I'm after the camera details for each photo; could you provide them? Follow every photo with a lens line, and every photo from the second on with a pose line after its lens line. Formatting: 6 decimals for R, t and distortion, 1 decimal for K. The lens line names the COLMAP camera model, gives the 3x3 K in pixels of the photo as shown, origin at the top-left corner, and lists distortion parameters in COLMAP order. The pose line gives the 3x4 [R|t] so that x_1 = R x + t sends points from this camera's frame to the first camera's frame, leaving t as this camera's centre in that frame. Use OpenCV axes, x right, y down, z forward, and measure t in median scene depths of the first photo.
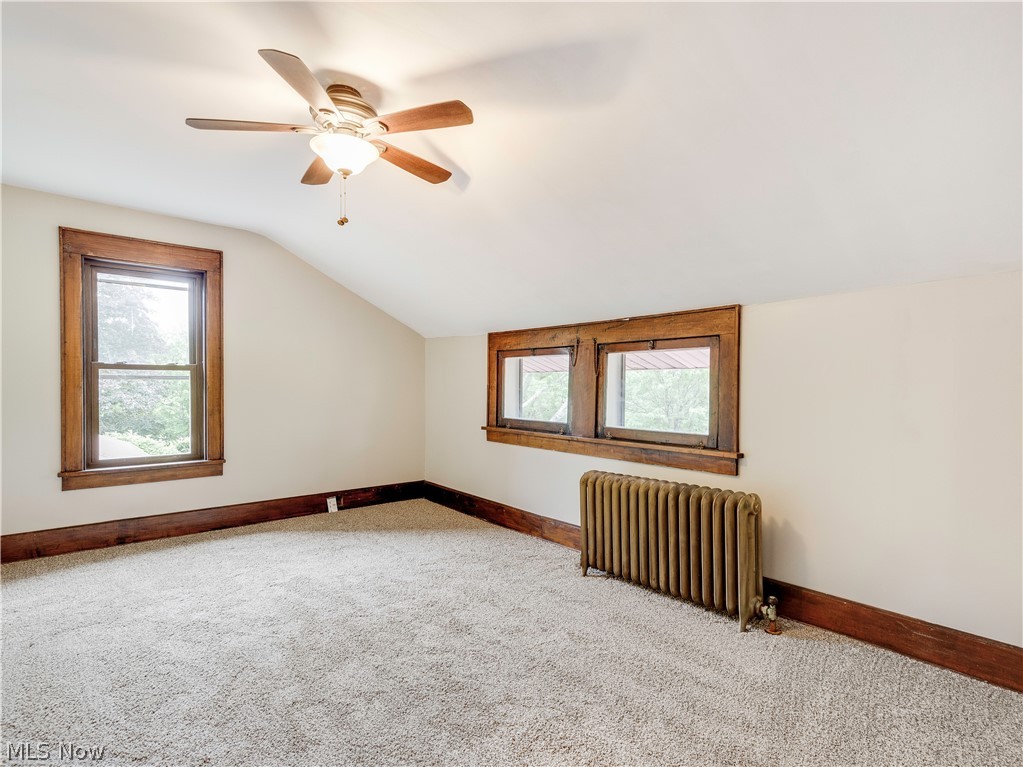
lens RADIAL K [[510.0, 0, 511.5], [0, 510.0, 383.5], [0, 0, 1]] dist [-0.000060, 0.000087]
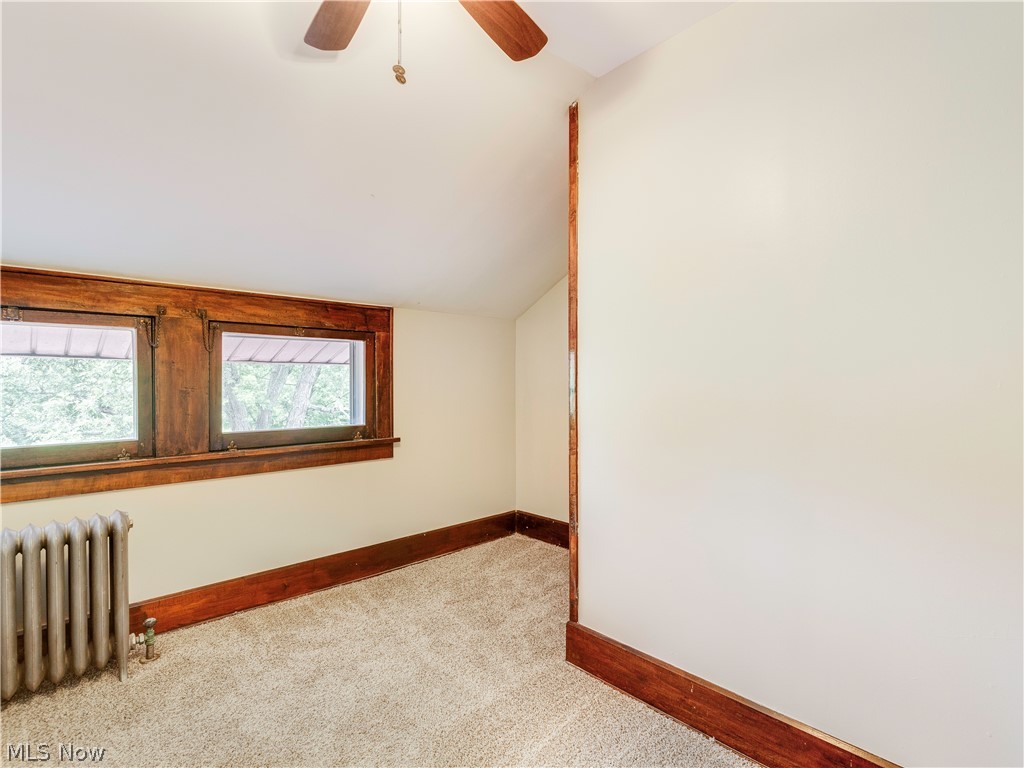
lens RADIAL K [[512.3, 0, 512.0], [0, 512.3, 384.0], [0, 0, 1]] dist [0.000680, 0.000103]
pose [[-0.077996, -0.017238, 0.996805, -0.635365], [-0.007299, 0.999834, 0.016719, -0.005211], [-0.996927, -0.005971, -0.078109, 0.706189]]
